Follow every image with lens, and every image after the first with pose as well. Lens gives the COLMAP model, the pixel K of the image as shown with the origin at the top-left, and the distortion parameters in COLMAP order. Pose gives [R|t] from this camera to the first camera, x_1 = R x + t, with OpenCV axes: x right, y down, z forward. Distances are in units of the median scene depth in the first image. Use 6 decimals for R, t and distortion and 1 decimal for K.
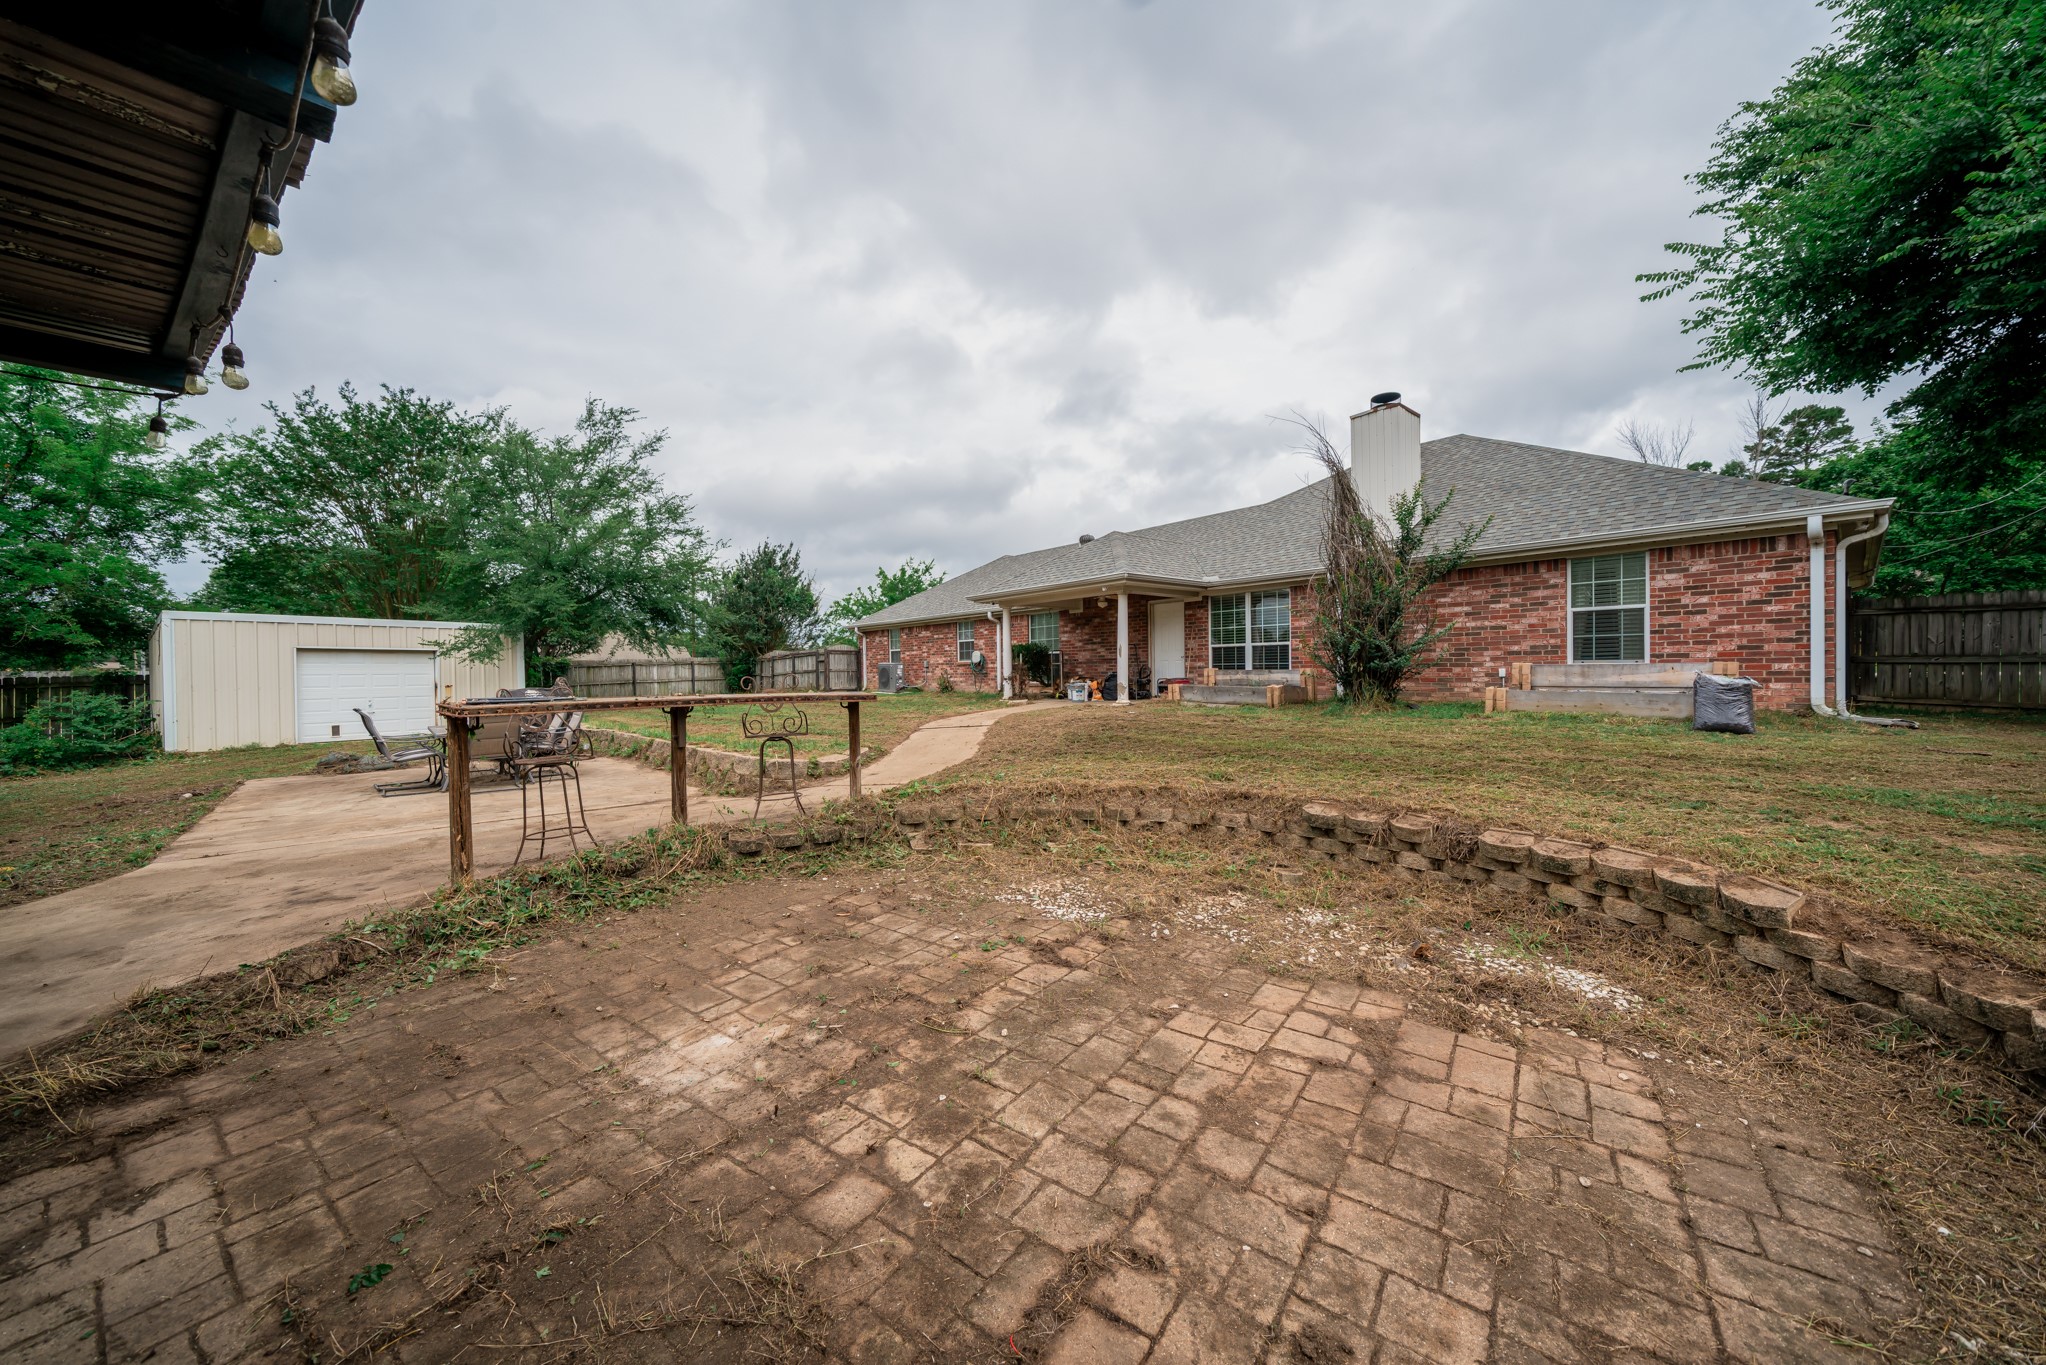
lens RADIAL K [[726.7, 0, 983.7], [0, 726.7, 669.8], [0, 0, 1]] dist [-0.009632, 0.001996]
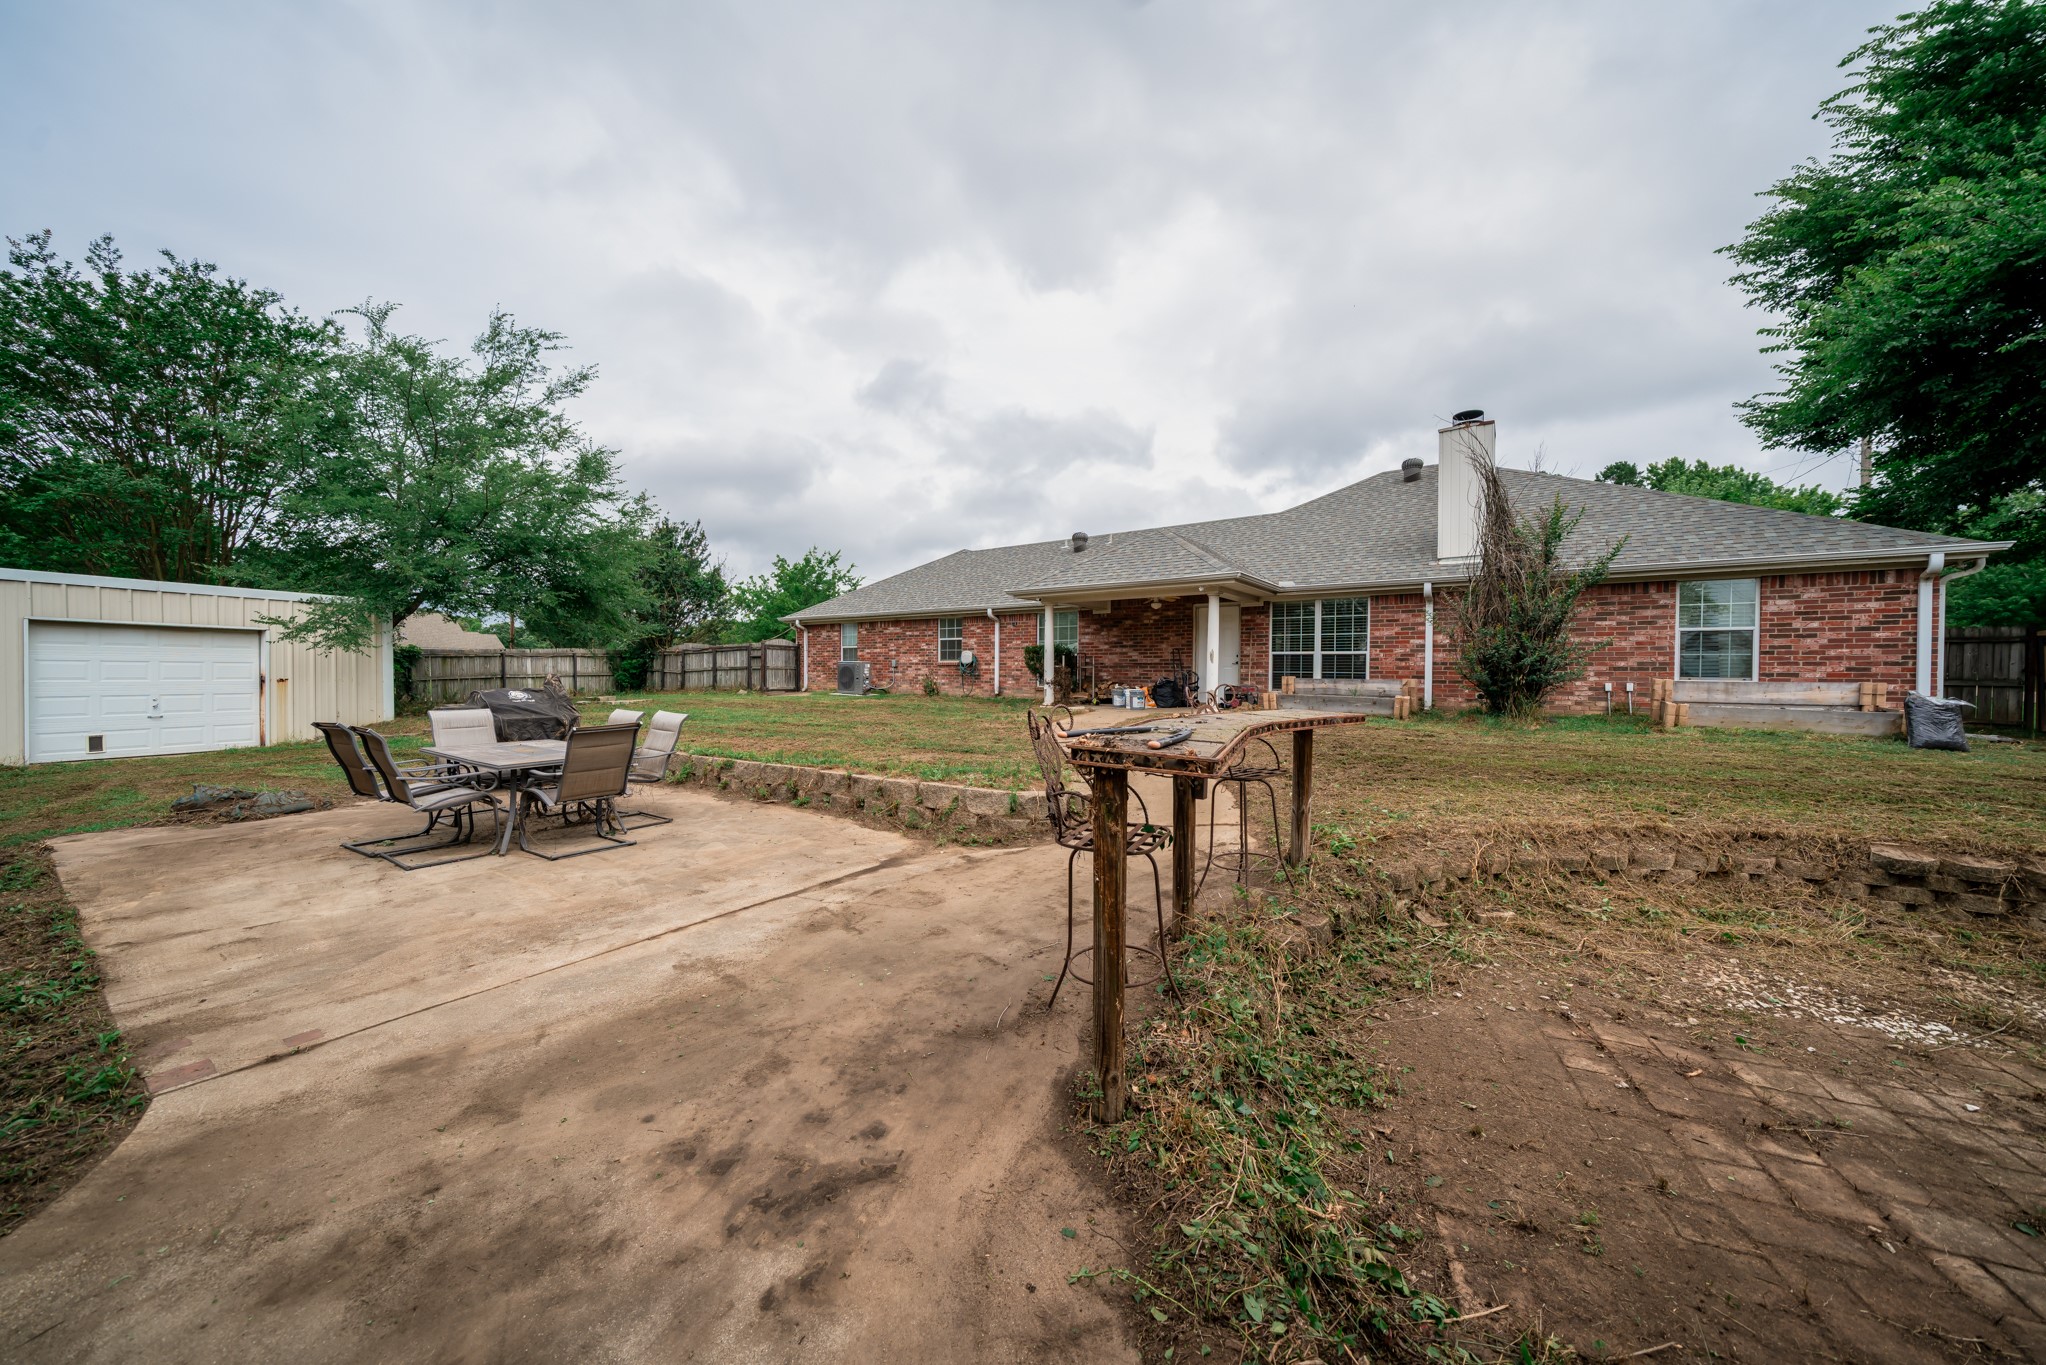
lens RADIAL K [[726.7, 0, 1039.6], [0, 726.7, 670.7], [0, 0, 1]] dist [-0.009632, 0.001996]
pose [[0.967109, 0.020247, 0.253556, -0.224265], [-0.020339, 0.999791, -0.002259, -0.000541], [-0.253549, -0.002972, 0.967318, 0.131054]]
